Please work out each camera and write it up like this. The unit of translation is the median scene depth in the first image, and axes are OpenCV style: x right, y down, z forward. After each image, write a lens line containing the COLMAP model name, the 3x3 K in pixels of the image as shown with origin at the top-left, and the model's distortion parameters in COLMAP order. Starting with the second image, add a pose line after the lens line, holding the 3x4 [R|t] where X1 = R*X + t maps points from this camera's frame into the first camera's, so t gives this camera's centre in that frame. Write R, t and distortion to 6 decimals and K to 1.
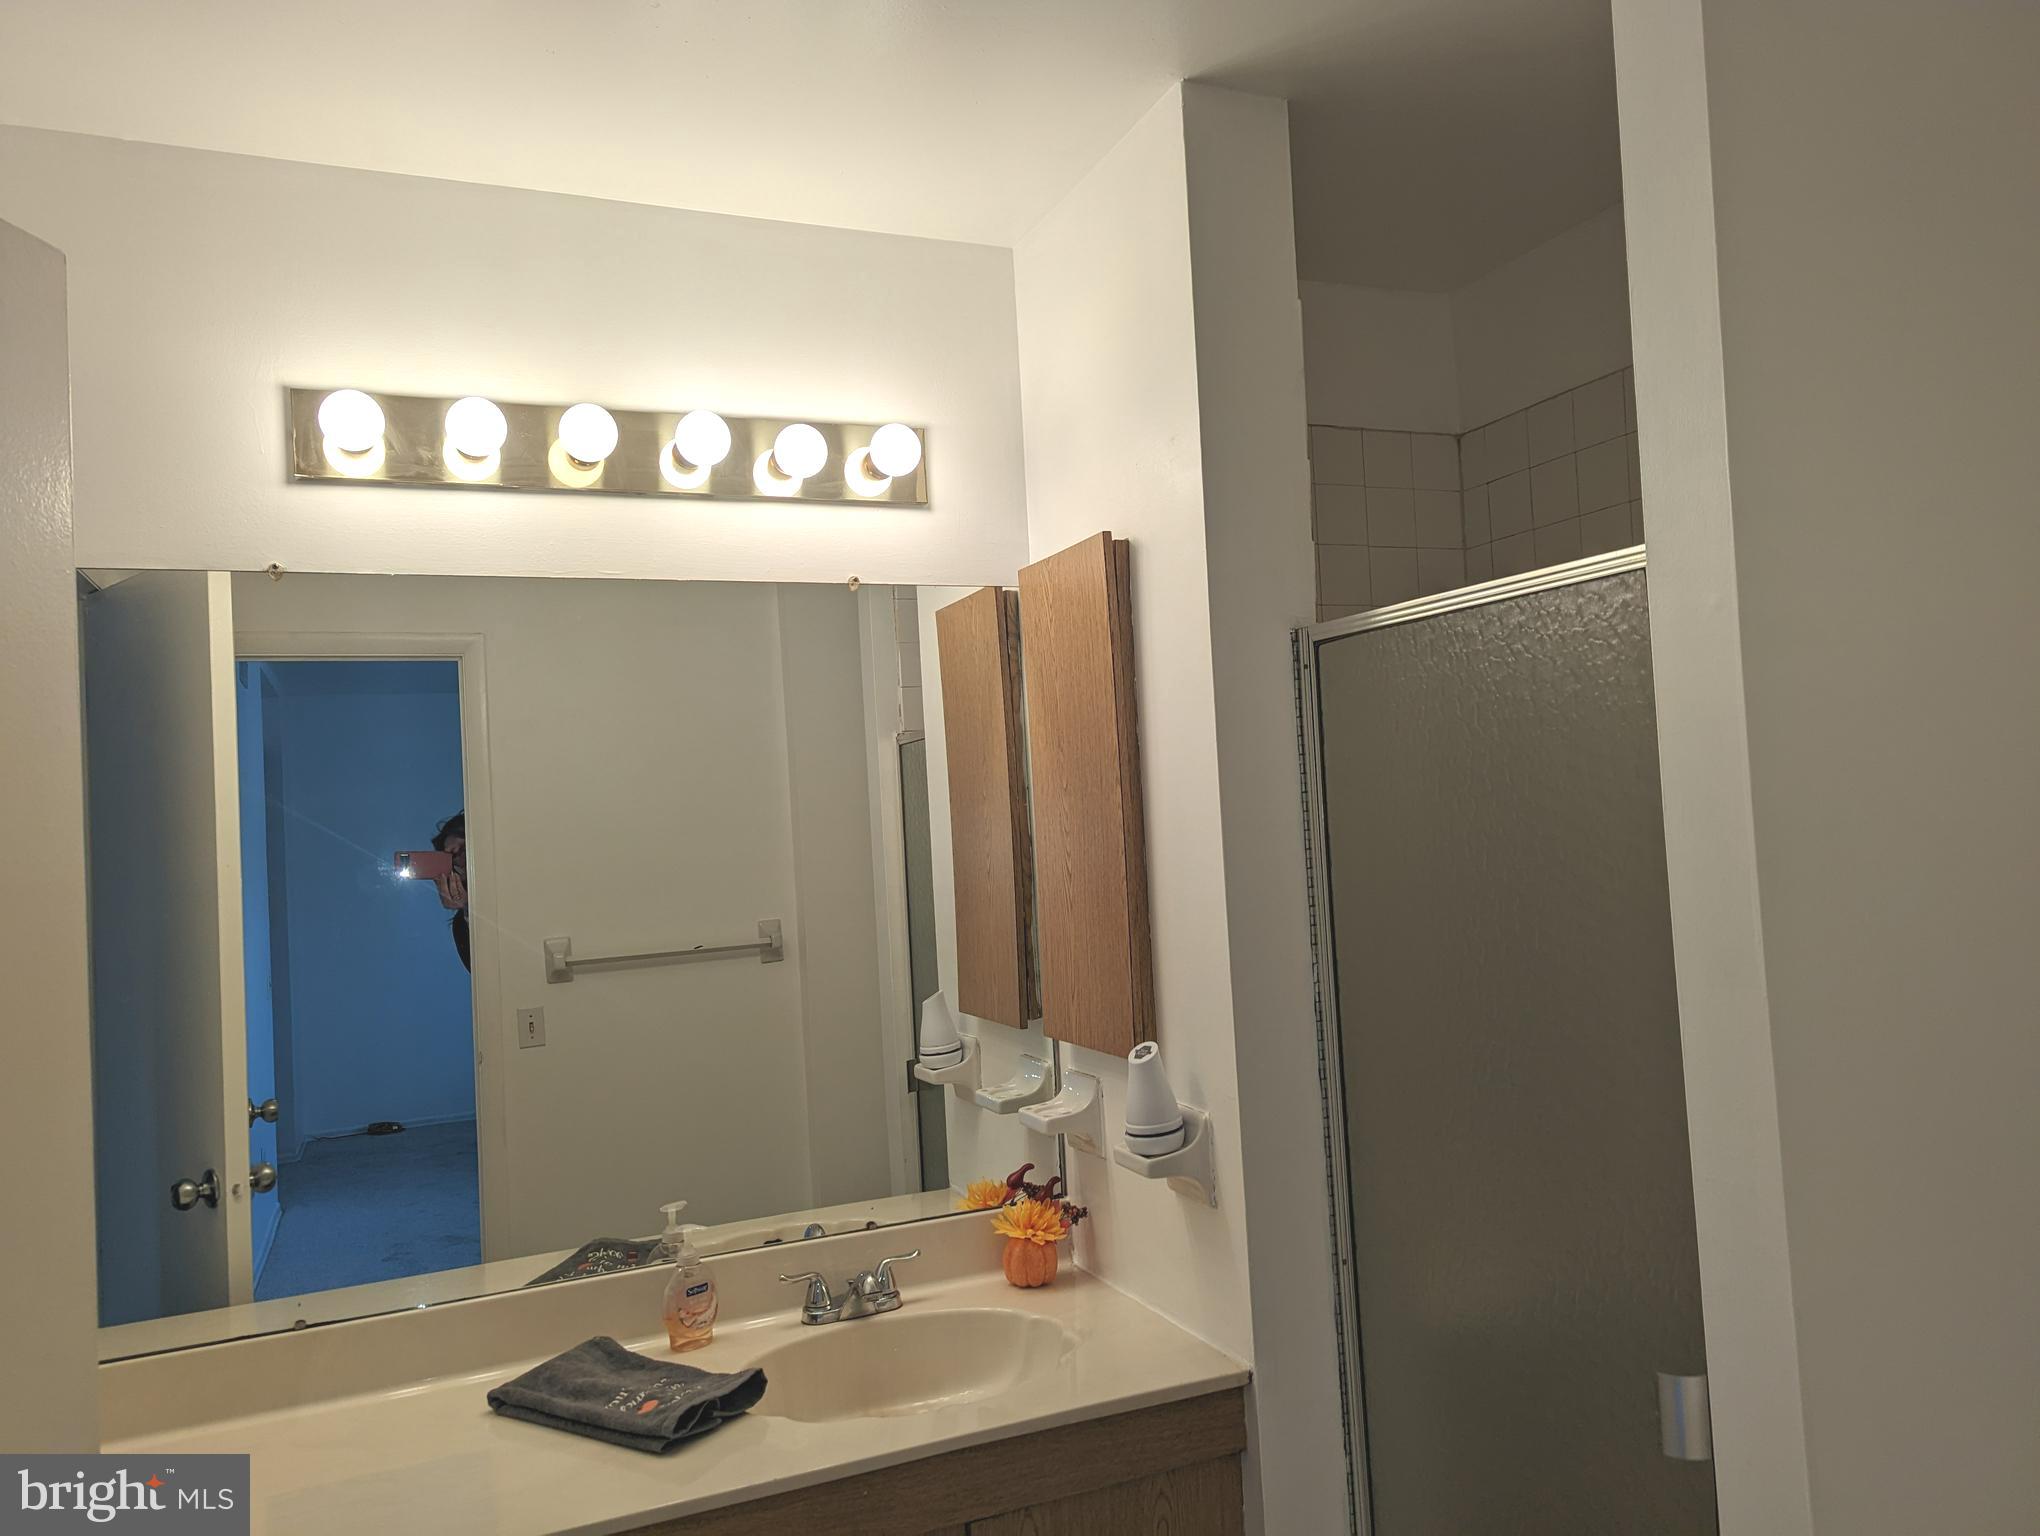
lens RADIAL K [[1418.6, 0, 1016.3], [0, 1418.6, 772.0], [0, 0, 1]] dist [0.078205, -0.077674]
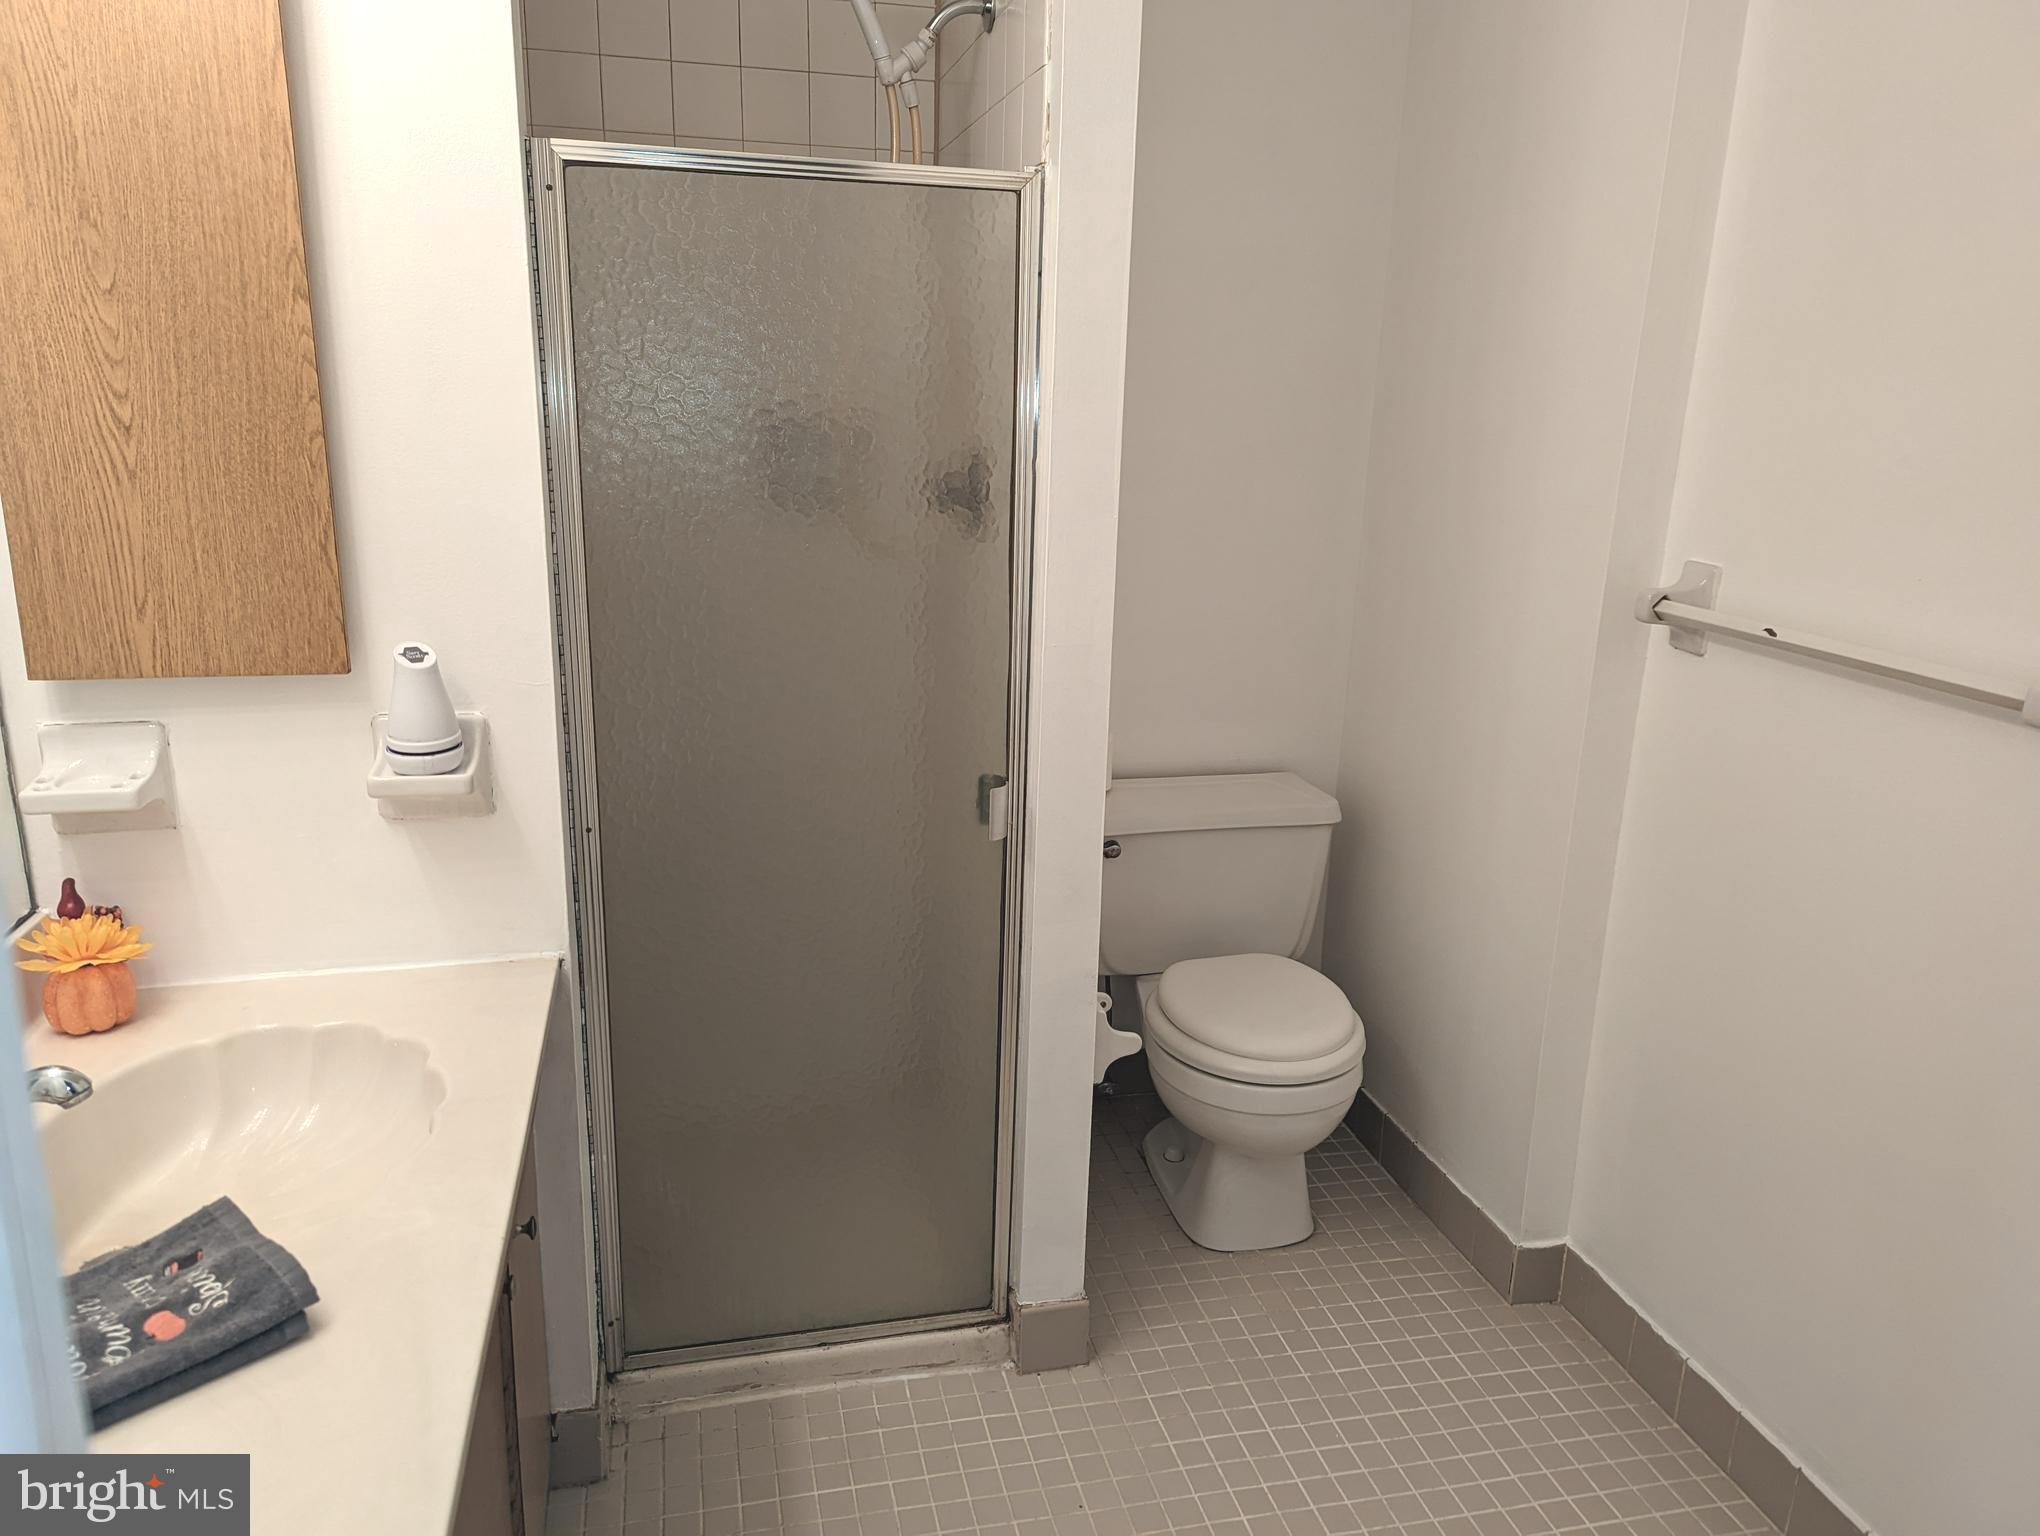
lens RADIAL K [[1418.6, 0, 1016.3], [0, 1418.6, 772.0], [0, 0, 1]] dist [0.078205, -0.077674]
pose [[0.170123, -0.200266, 0.964858, -0.649294], [-0.068824, 0.974326, 0.214366, 0.064137], [-0.983017, -0.102874, 0.151972, 0.534180]]
